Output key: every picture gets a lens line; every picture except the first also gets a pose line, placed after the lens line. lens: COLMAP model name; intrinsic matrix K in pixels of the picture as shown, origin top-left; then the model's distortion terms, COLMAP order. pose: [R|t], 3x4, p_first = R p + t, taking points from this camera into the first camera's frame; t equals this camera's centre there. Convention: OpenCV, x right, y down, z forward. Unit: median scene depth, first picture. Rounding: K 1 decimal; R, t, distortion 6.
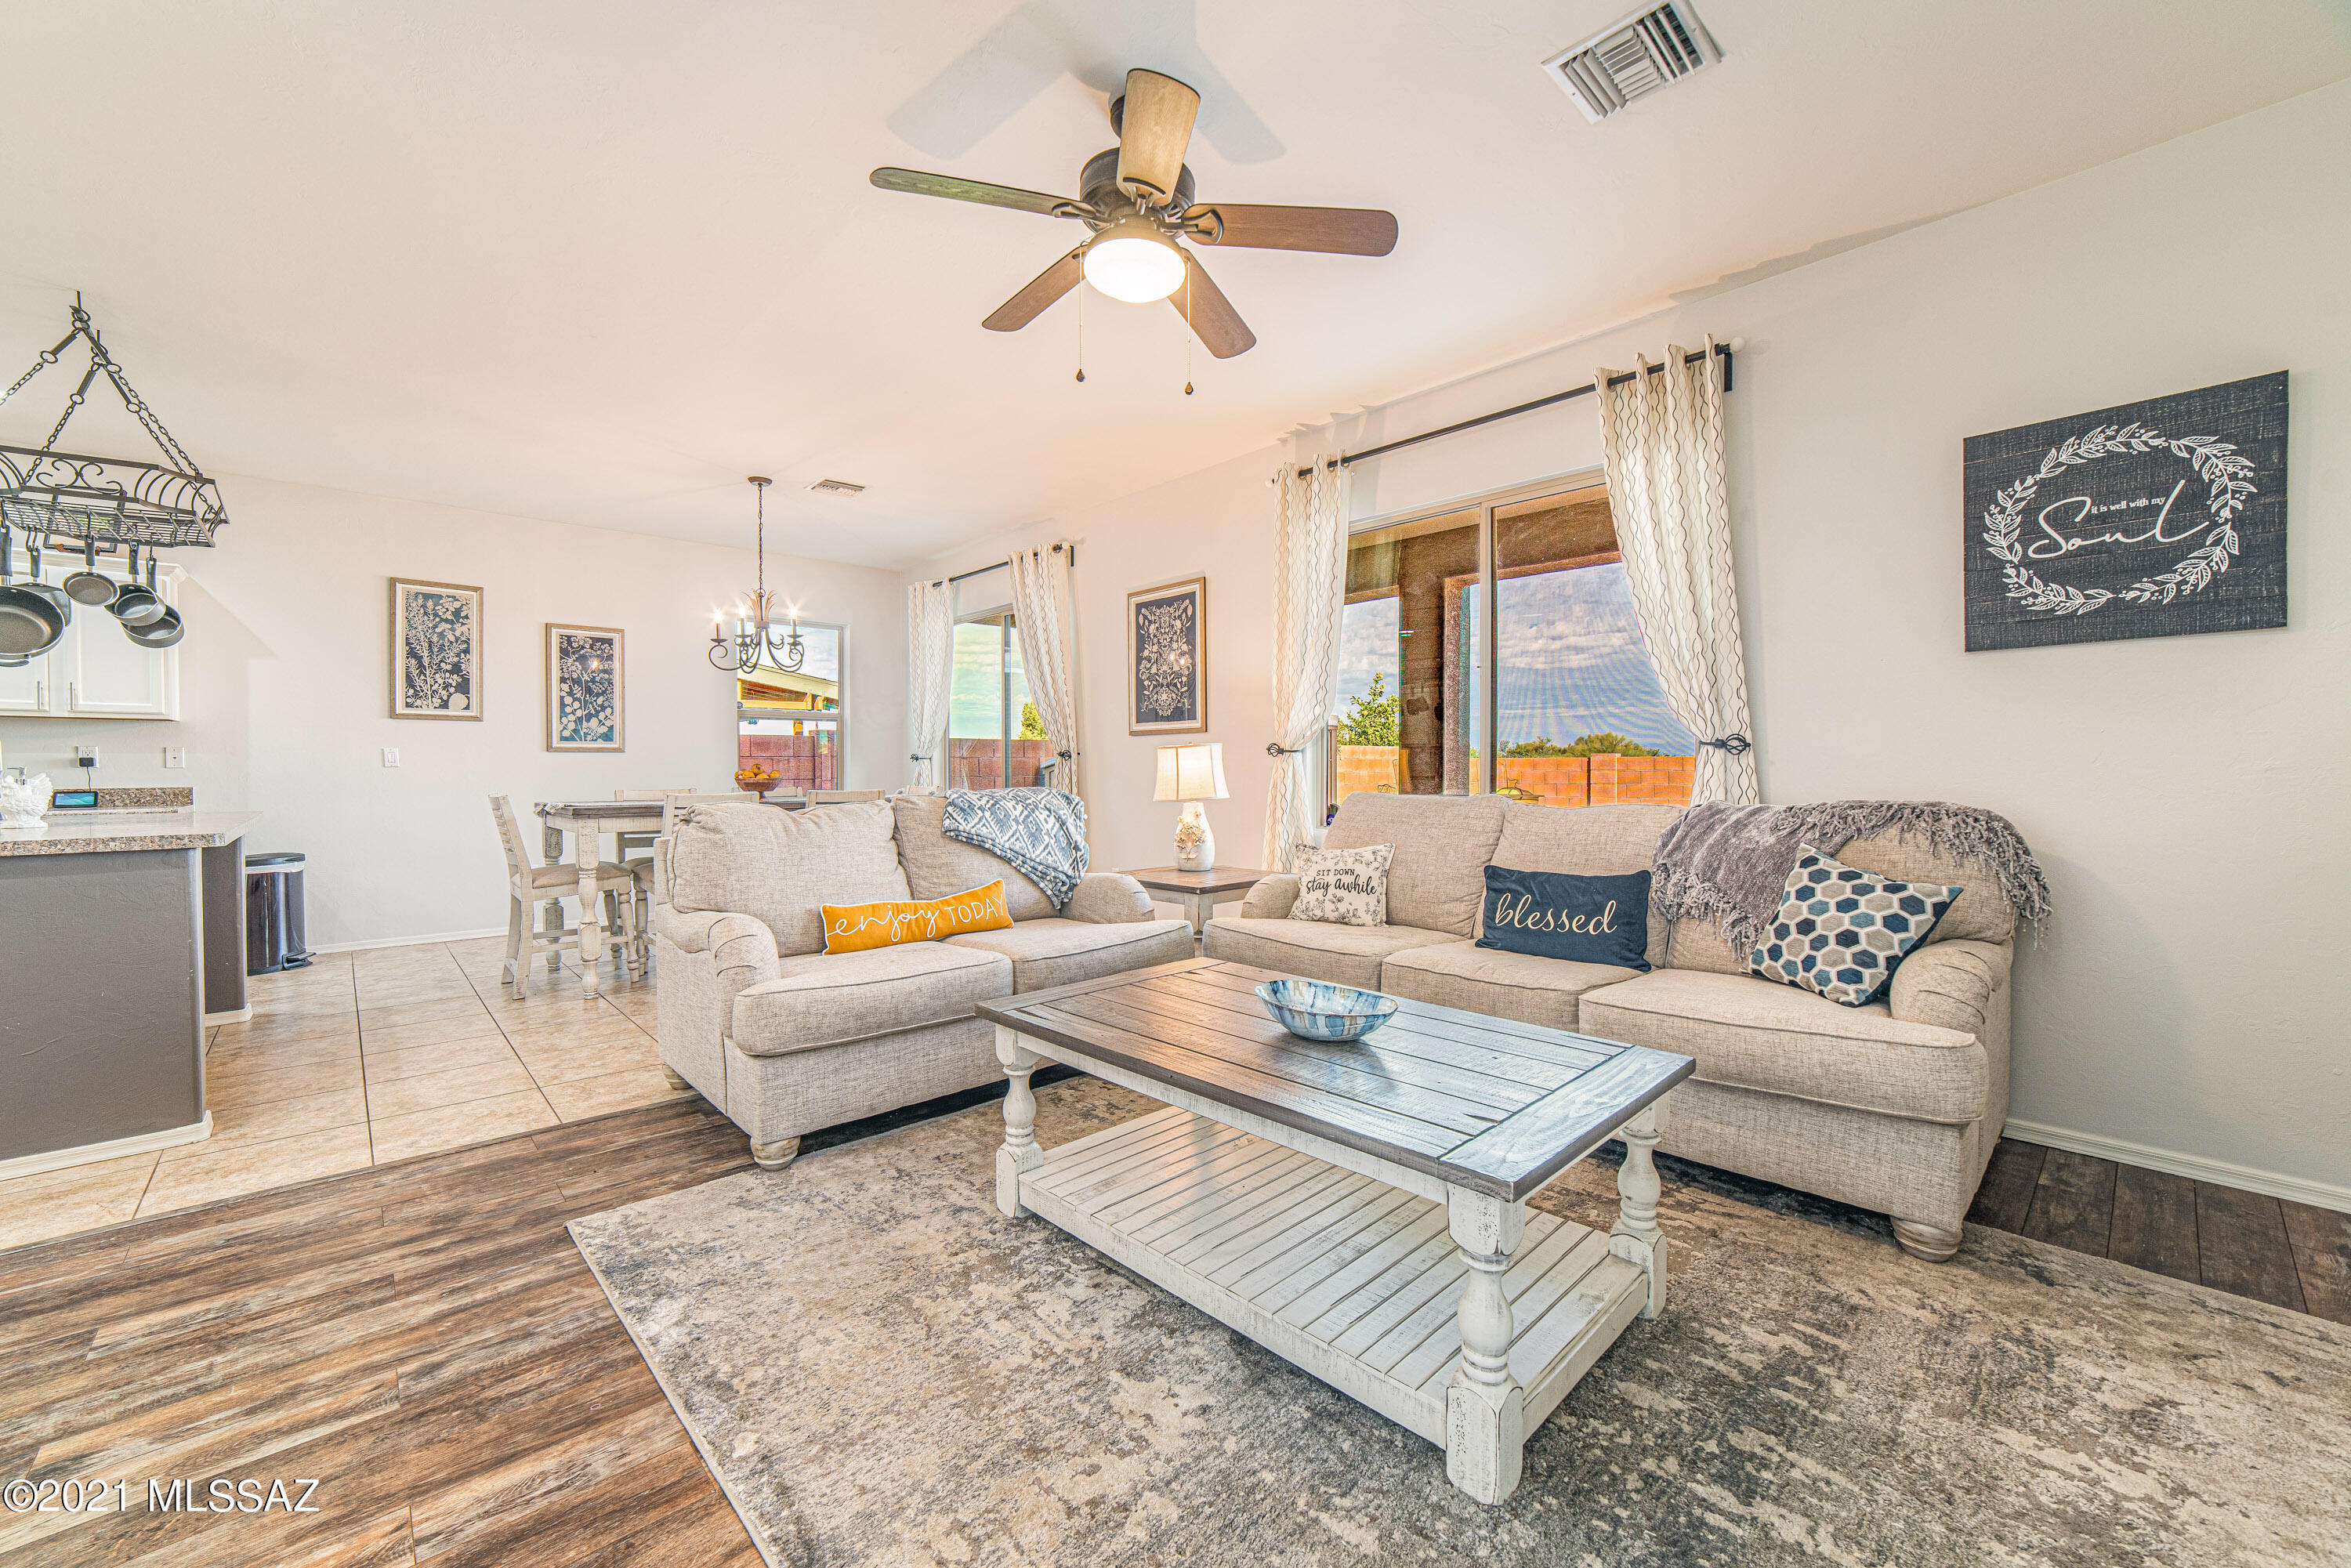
lens RADIAL K [[932.4, 0, 1176.8], [0, 932.4, 770.2], [0, 0, 1]] dist [-0.016740, 0.006413]
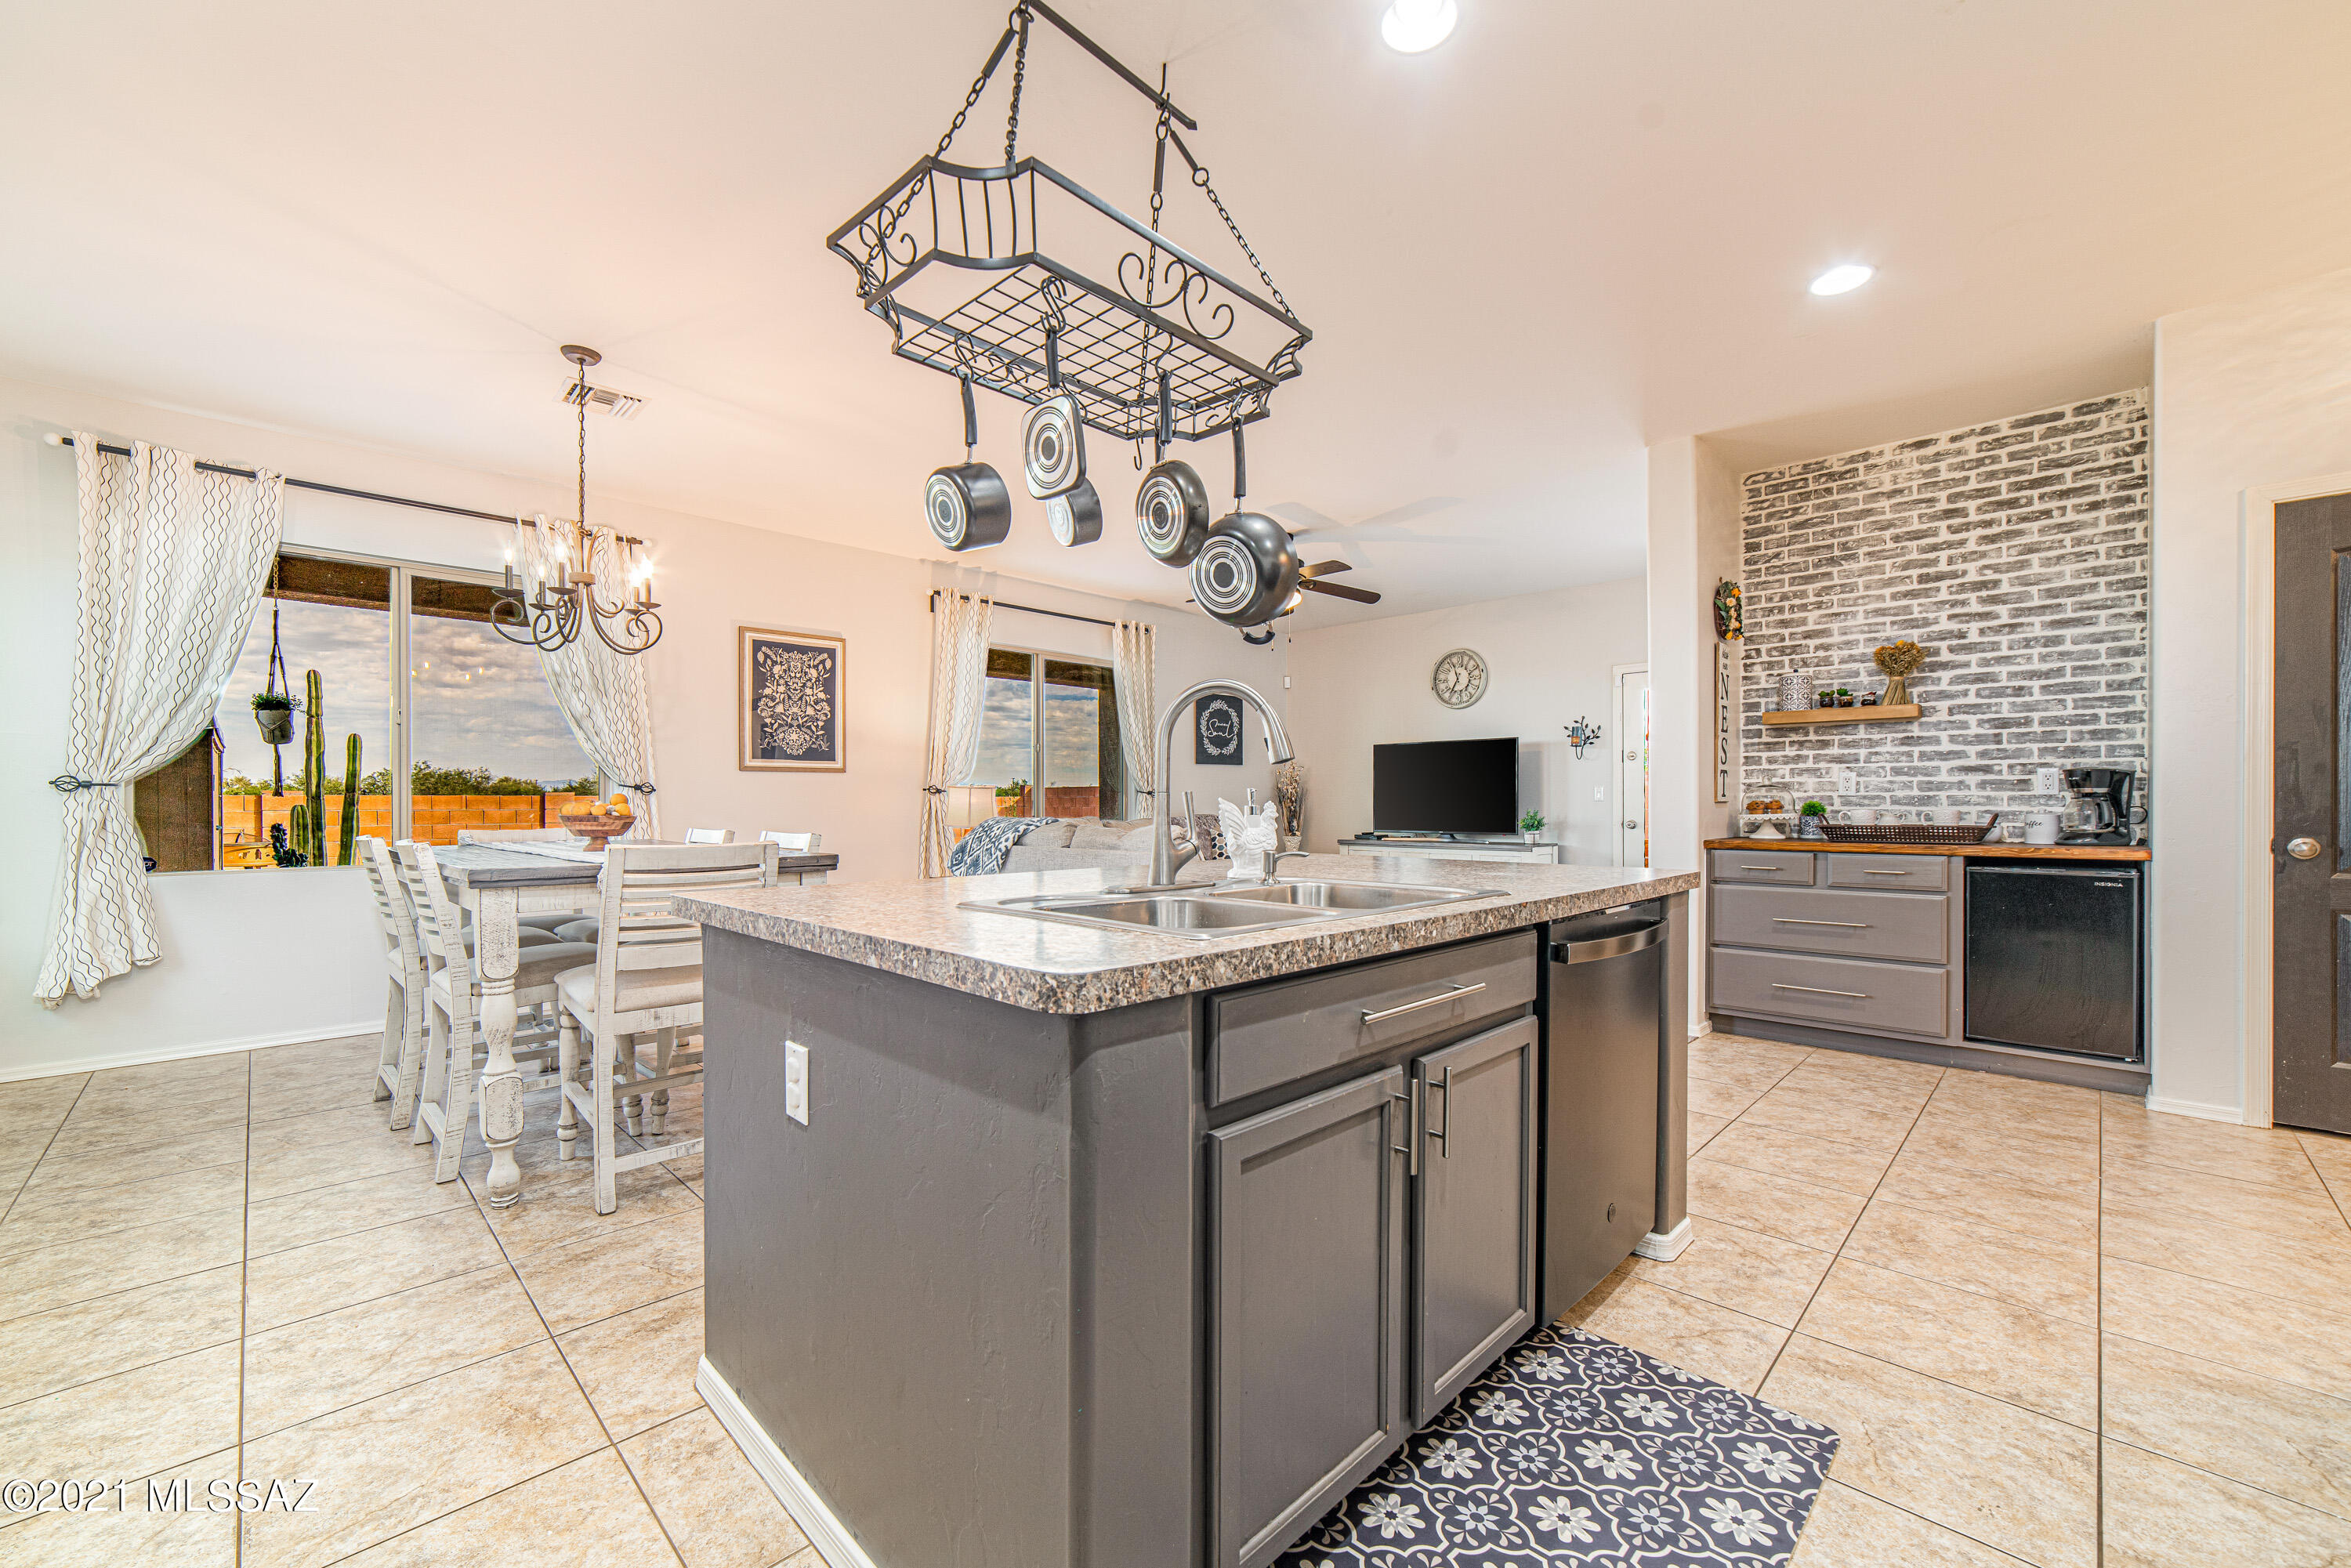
lens RADIAL K [[932.4, 0, 1166.5], [0, 932.4, 797.4], [0, 0, 1]] dist [-0.016740, 0.006413]
pose [[-0.039045, 0.010125, 0.999186, -1.089531], [0.009209, 0.999910, -0.009772, 0.004645], [-0.999195, 0.008820, -0.039135, 0.617381]]
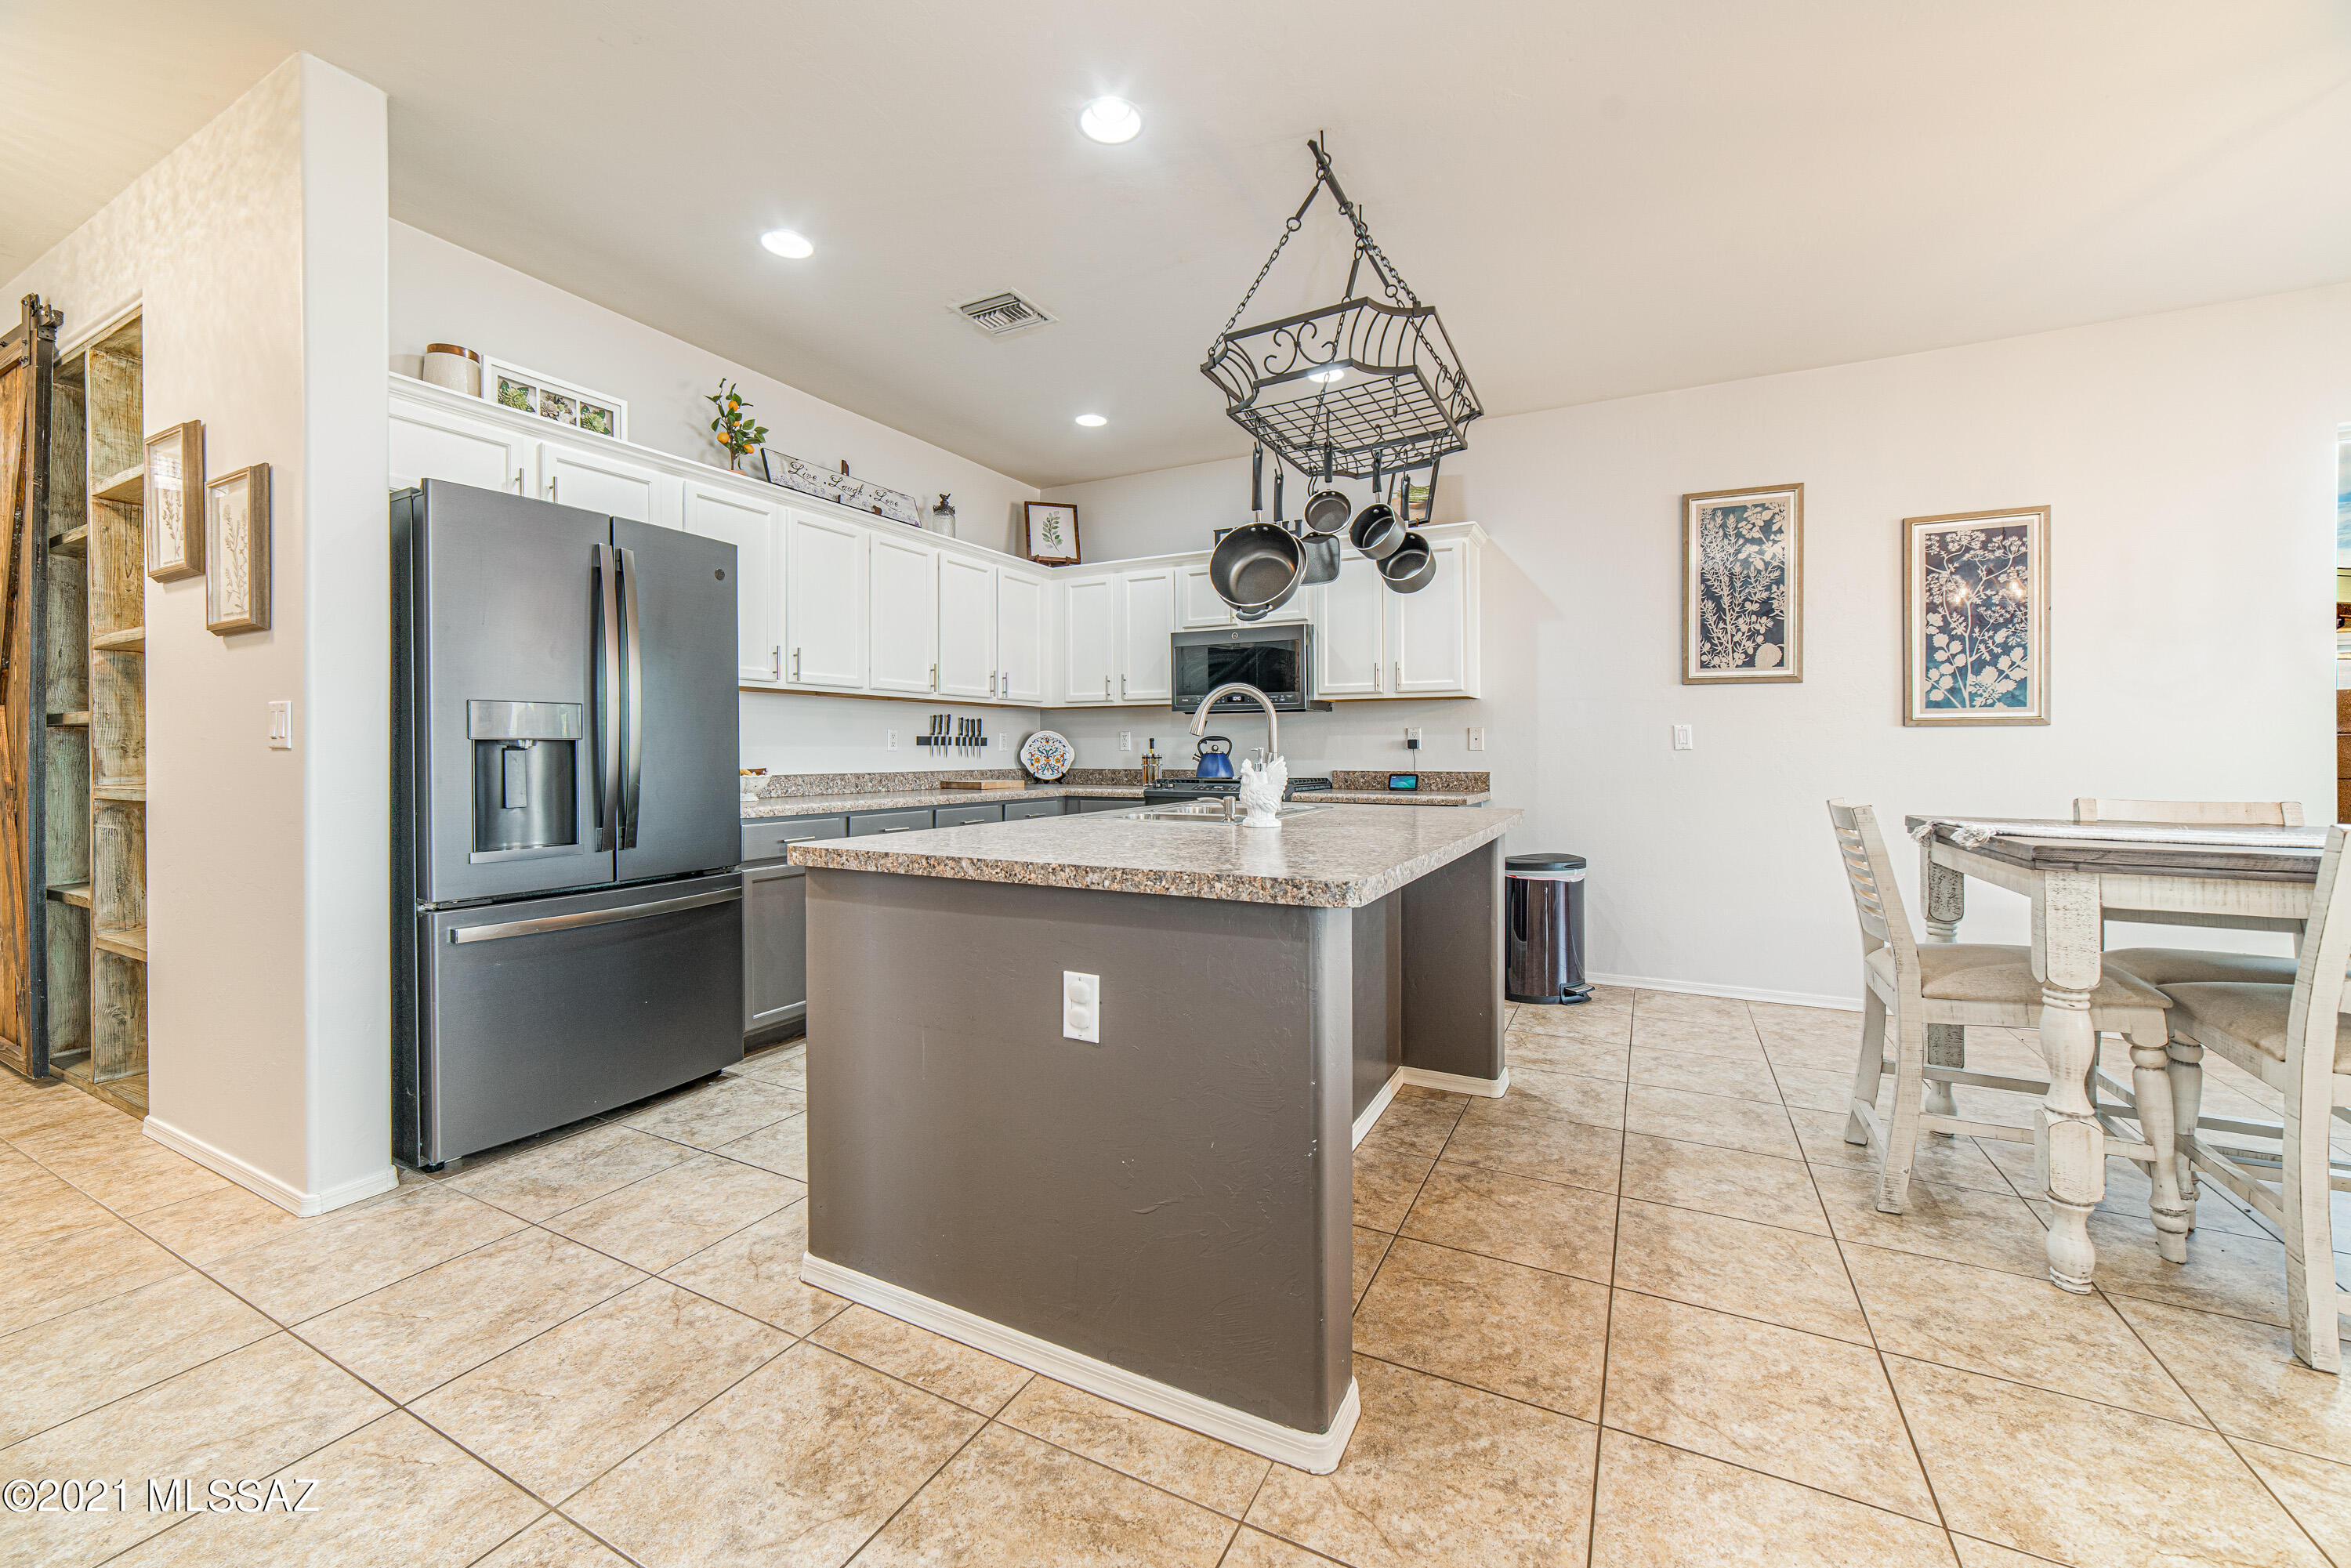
lens RADIAL K [[932.4, 0, 1164.7], [0, 932.4, 749.2], [0, 0, 1]] dist [-0.016740, 0.006413]
pose [[0.341414, 0.001812, -0.939911, -0.310411], [-0.007462, 0.999972, -0.000783, -0.000734], [0.939884, 0.007281, 0.341418, 0.377674]]
